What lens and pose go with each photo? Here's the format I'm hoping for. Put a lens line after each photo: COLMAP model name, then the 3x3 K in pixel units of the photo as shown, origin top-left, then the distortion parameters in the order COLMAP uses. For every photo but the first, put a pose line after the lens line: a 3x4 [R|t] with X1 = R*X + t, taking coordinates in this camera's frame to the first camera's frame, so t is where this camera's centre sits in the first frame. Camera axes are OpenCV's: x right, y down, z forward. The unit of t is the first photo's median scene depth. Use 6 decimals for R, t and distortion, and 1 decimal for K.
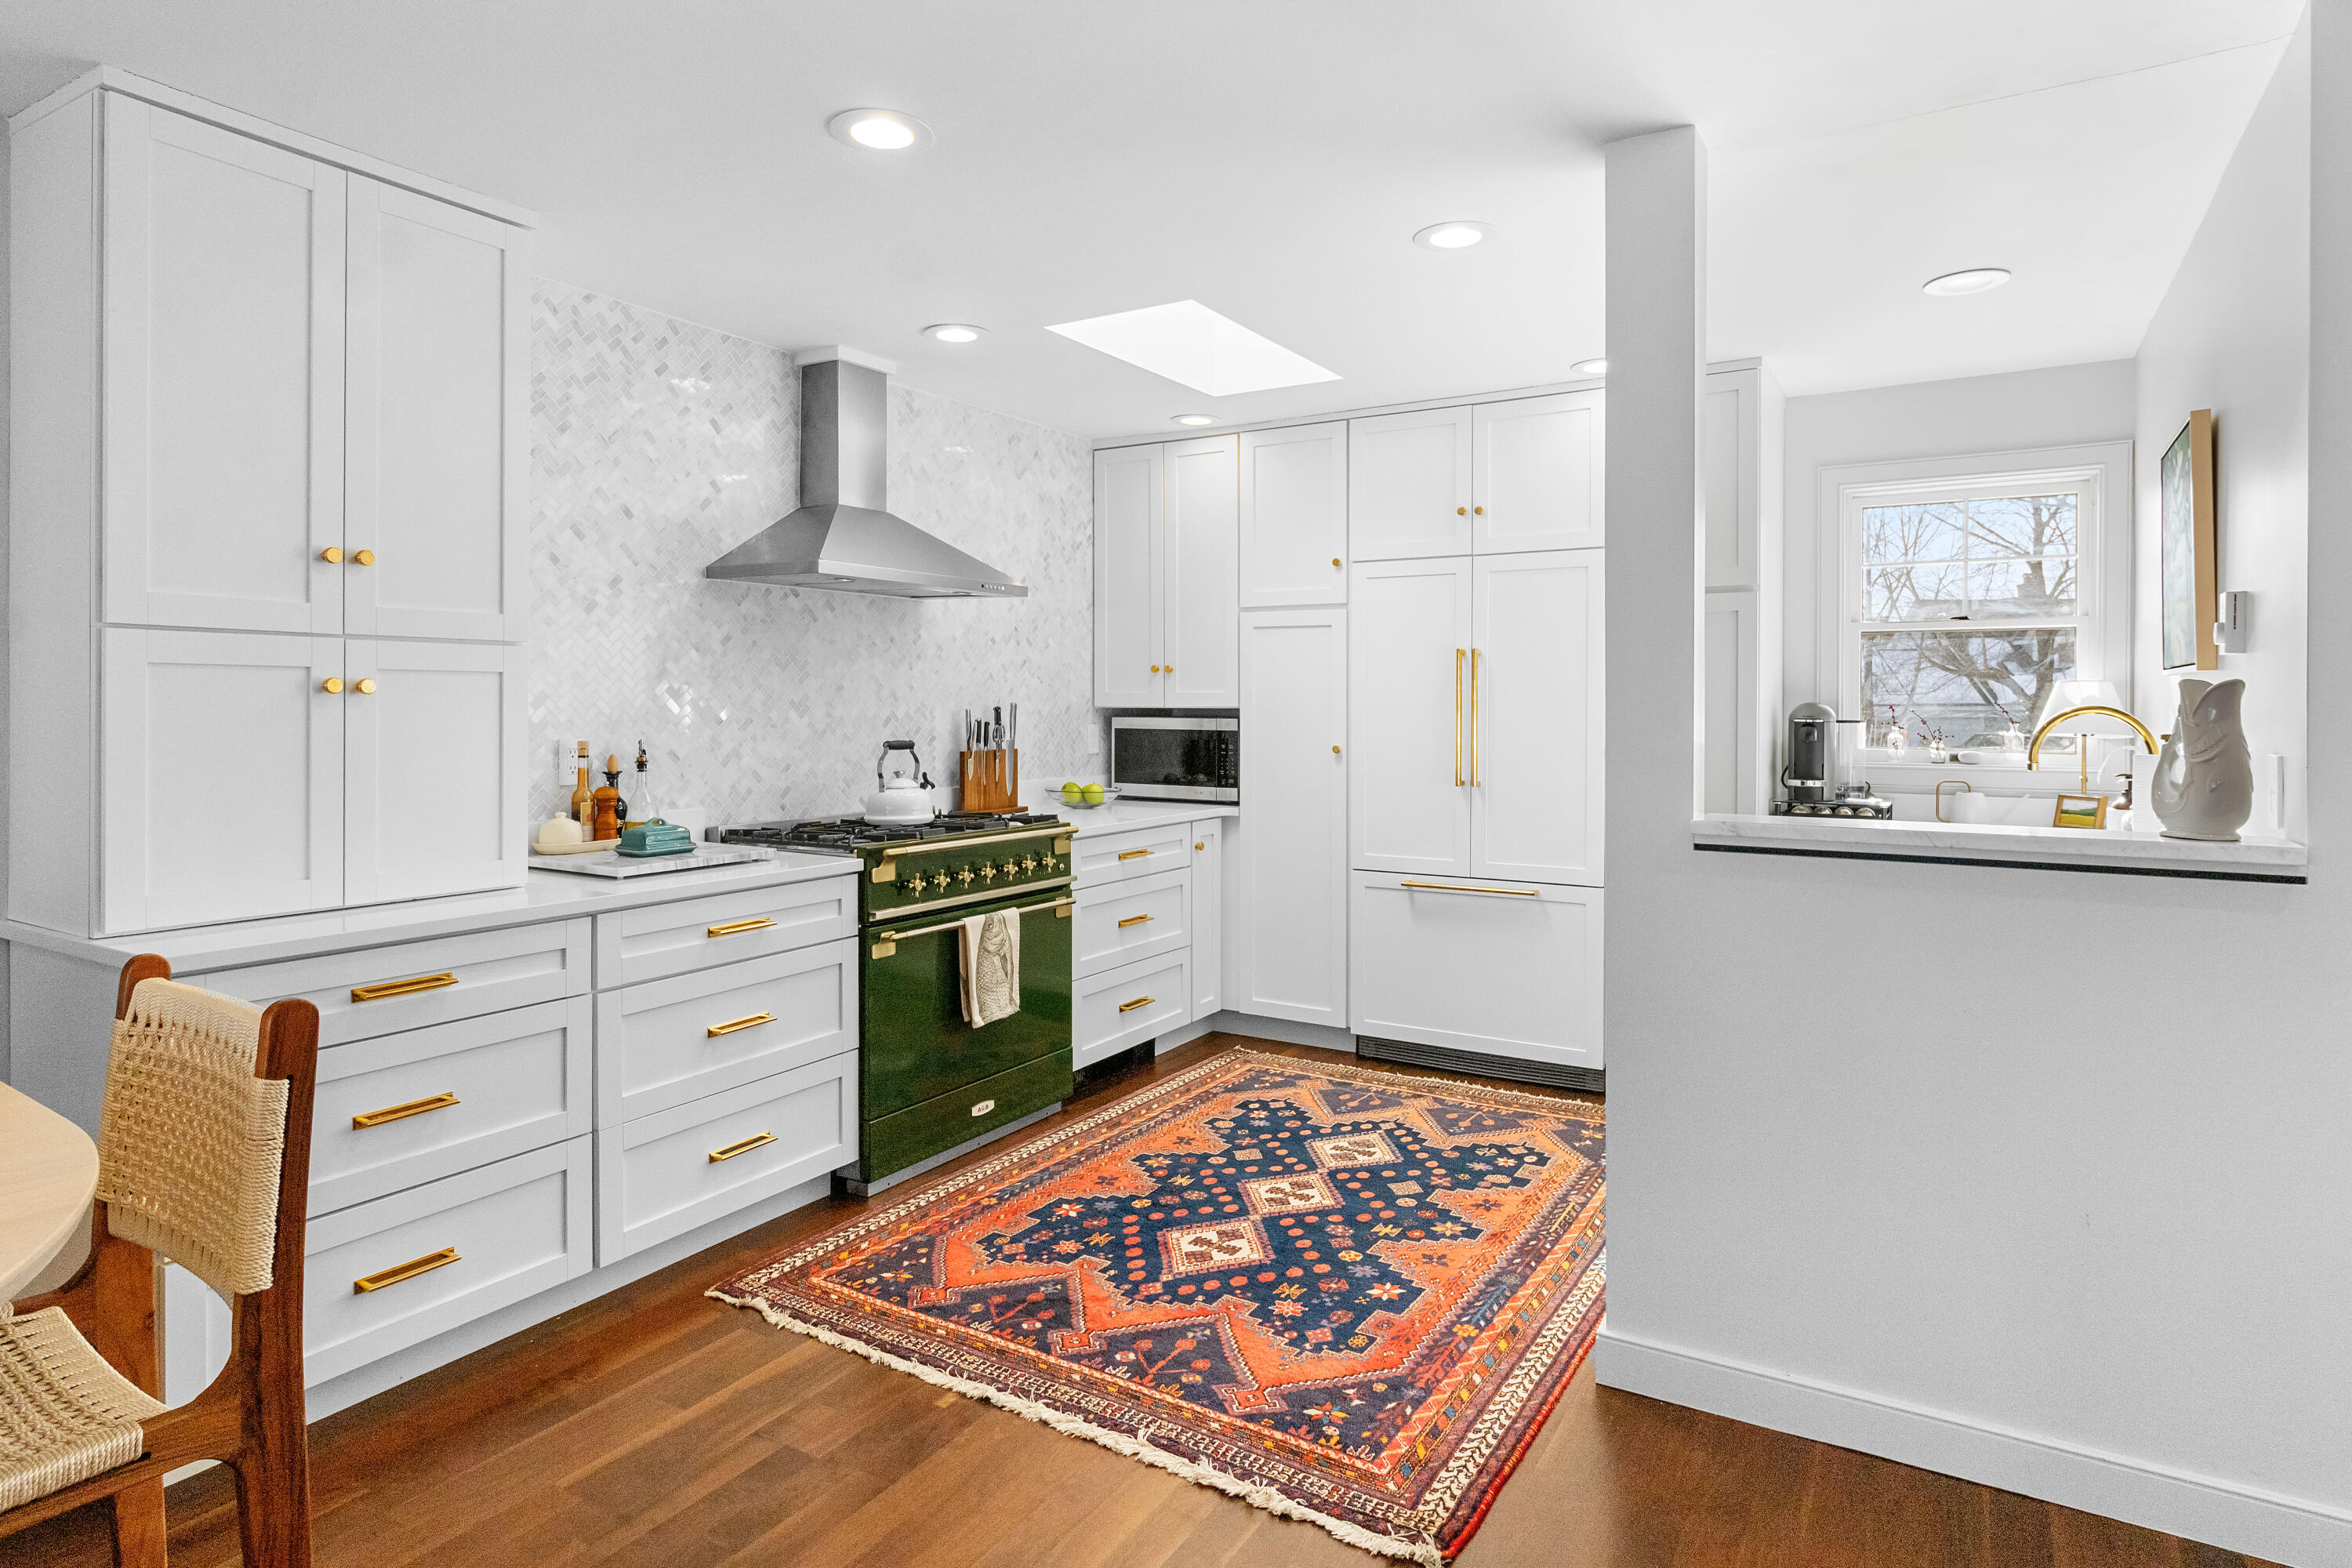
lens RADIAL K [[1280.9, 0, 1189.2], [0, 1280.9, 712.6], [0, 0, 1]] dist [0.001550, -0.000033]
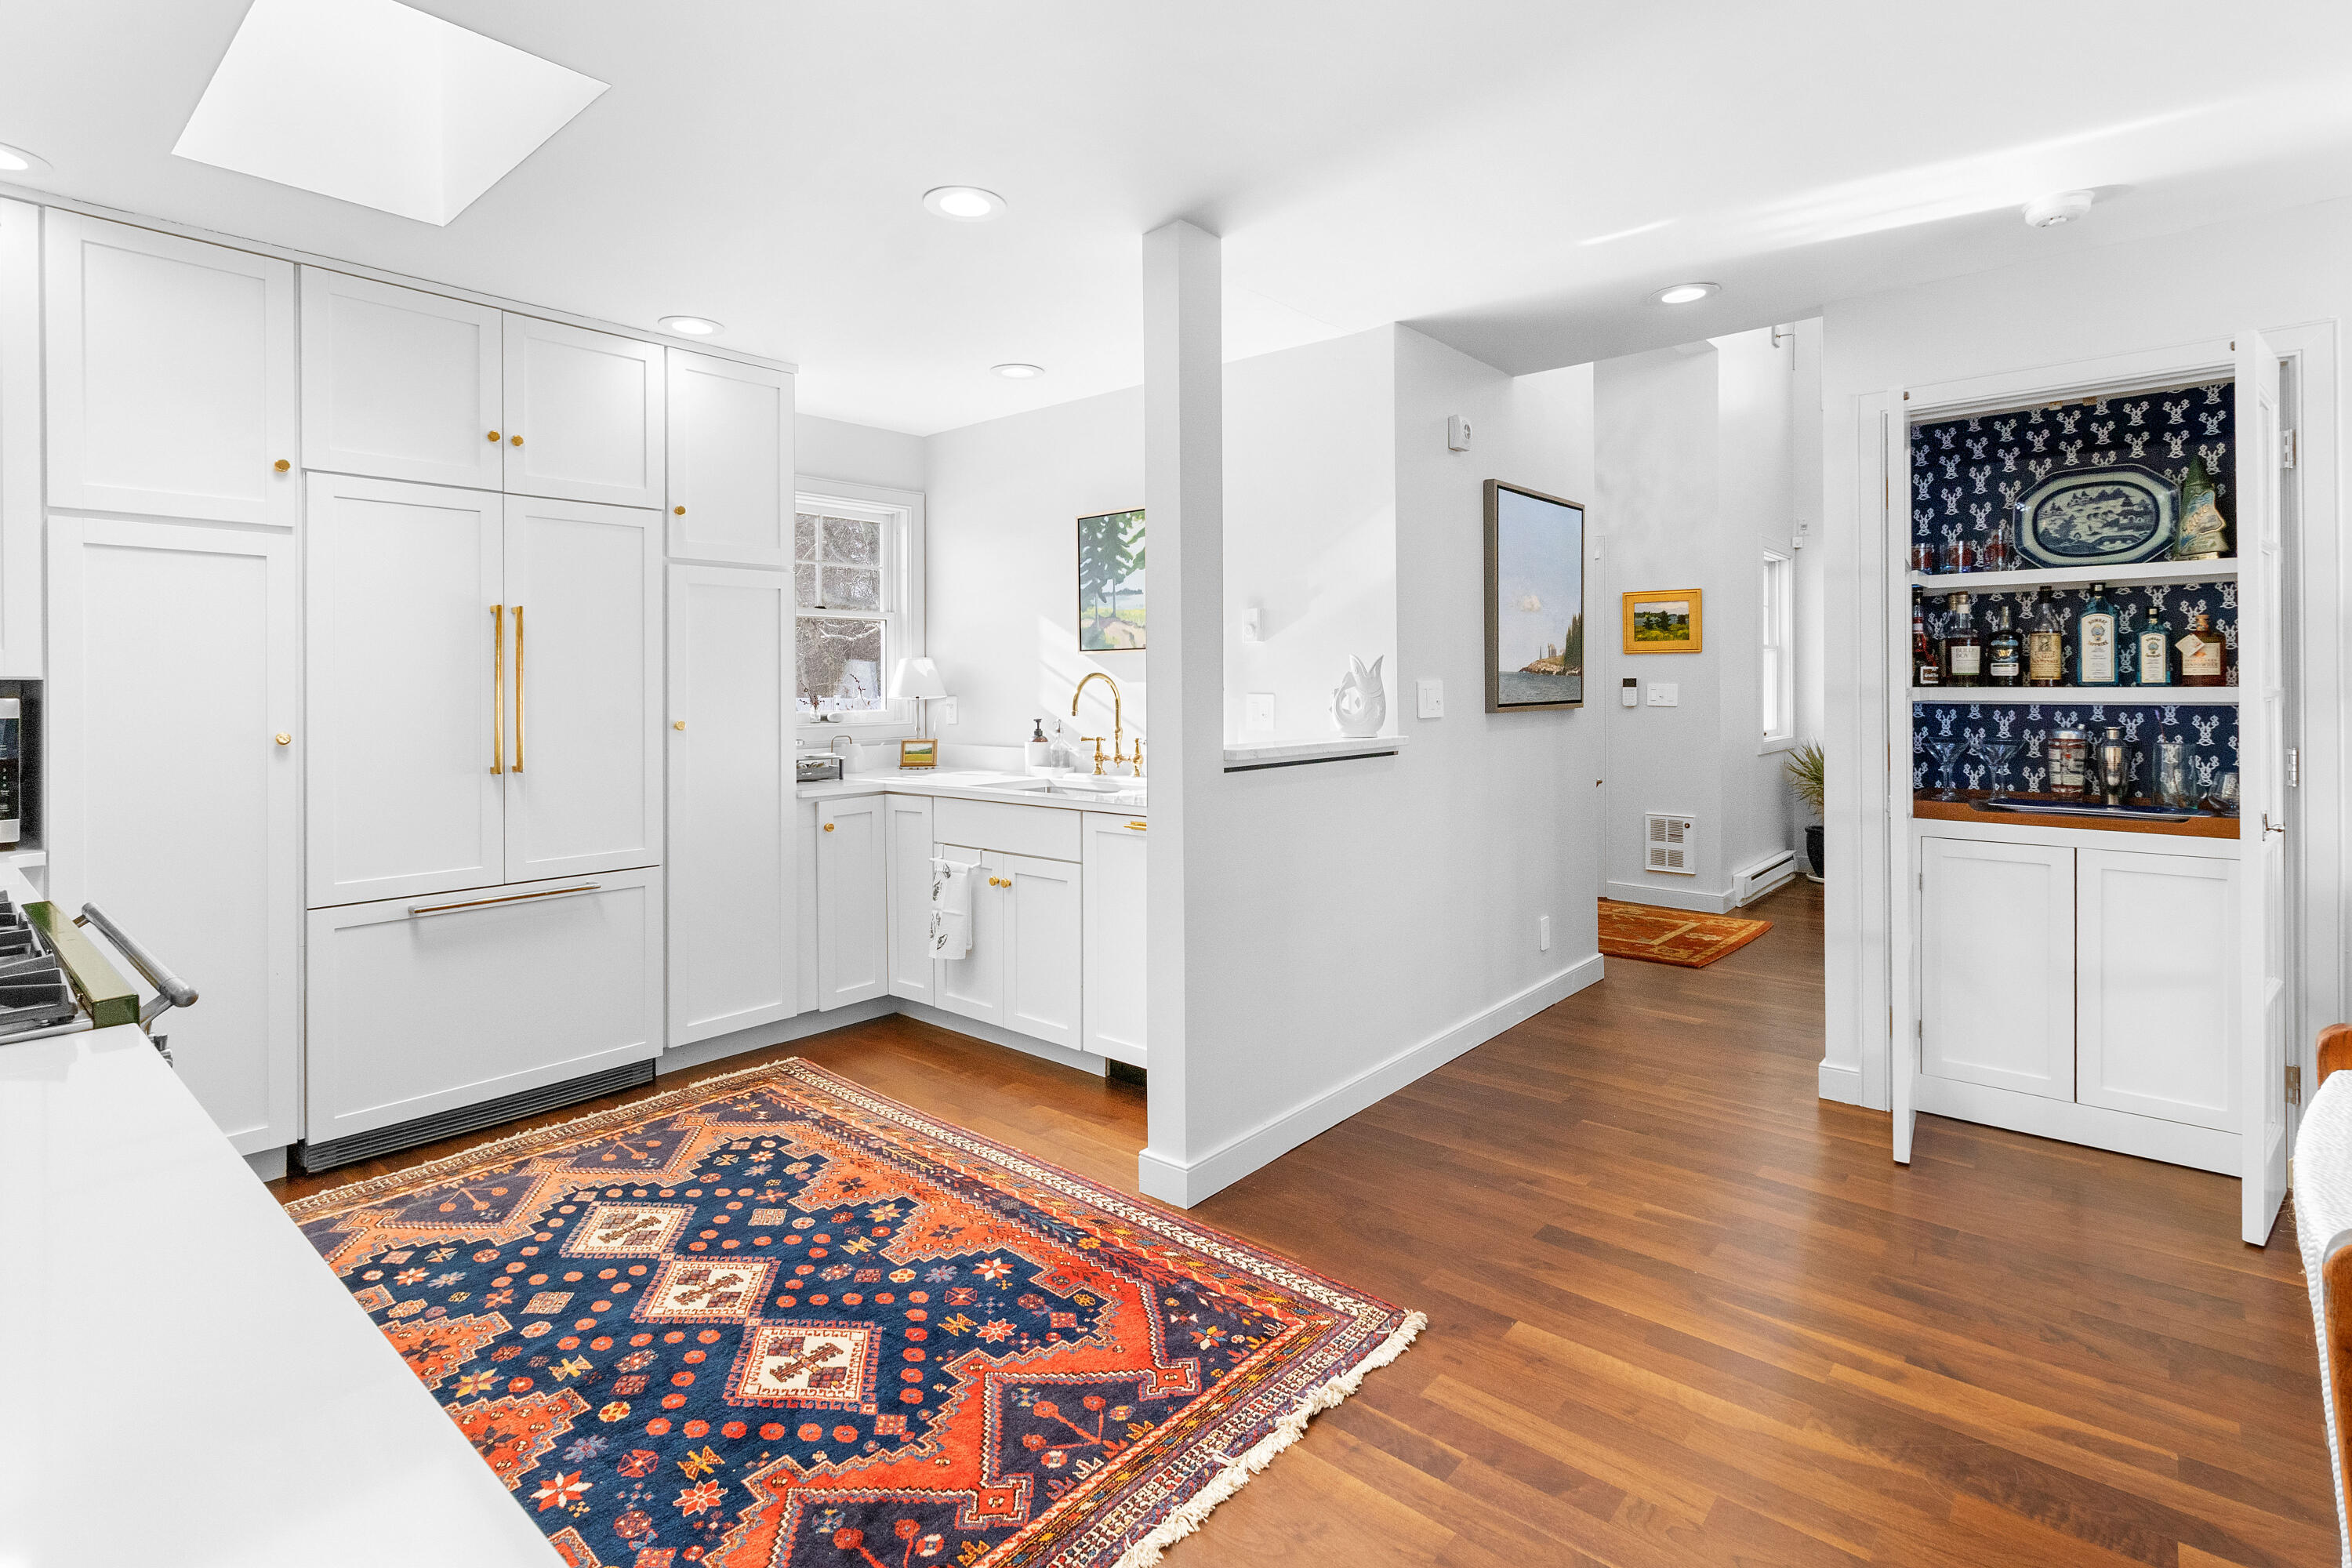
lens RADIAL K [[1118.9, 0, 1185.9], [0, 1118.9, 682.7], [0, 0, 1]] dist [0.002609, -0.000551]
pose [[0.165662, -0.001661, 0.986181, -0.538455], [0.013977, 0.999902, -0.000663, 0.007749], [-0.986083, 0.013894, 0.165669, 0.579029]]
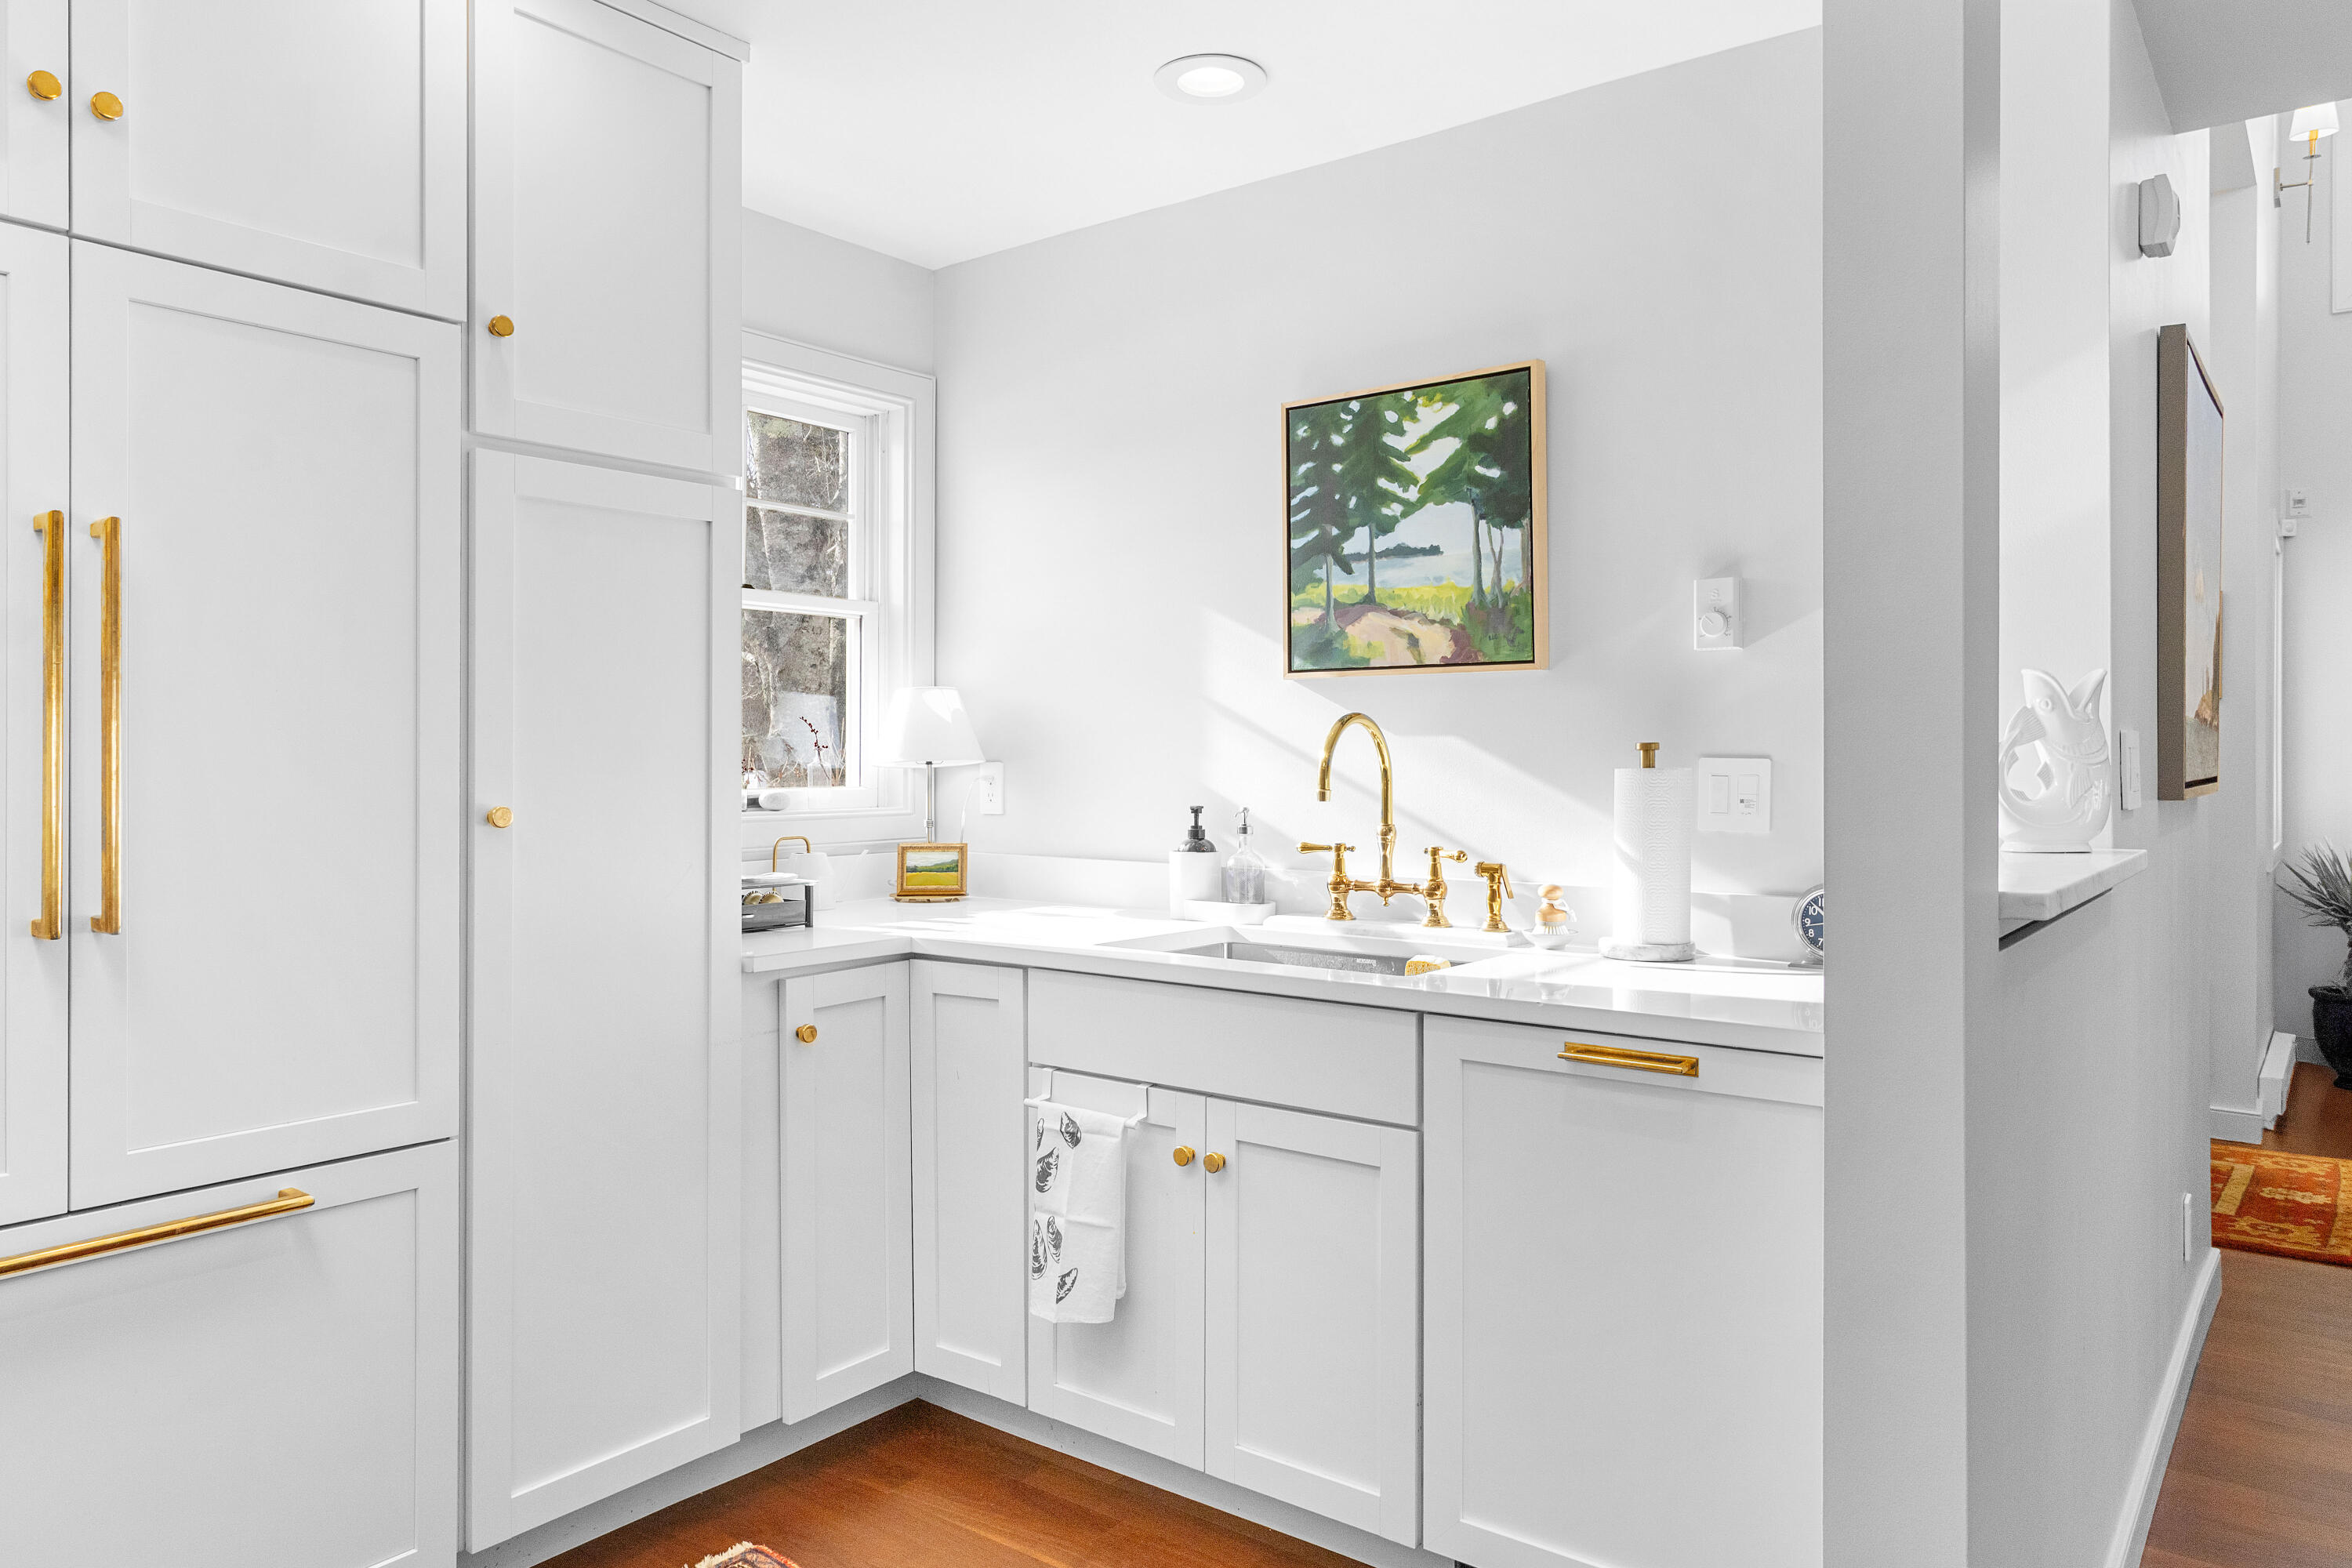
lens RADIAL K [[1514.4, 0, 1192.2], [0, 1514.4, 764.1], [0, 0, 1]] dist [0.001874, 0.002074]
pose [[0.108692, -0.005441, 0.994061, -0.173484], [0.006844, 0.999965, 0.004725, 0.017521], [-0.994052, 0.006290, 0.108726, 0.867608]]
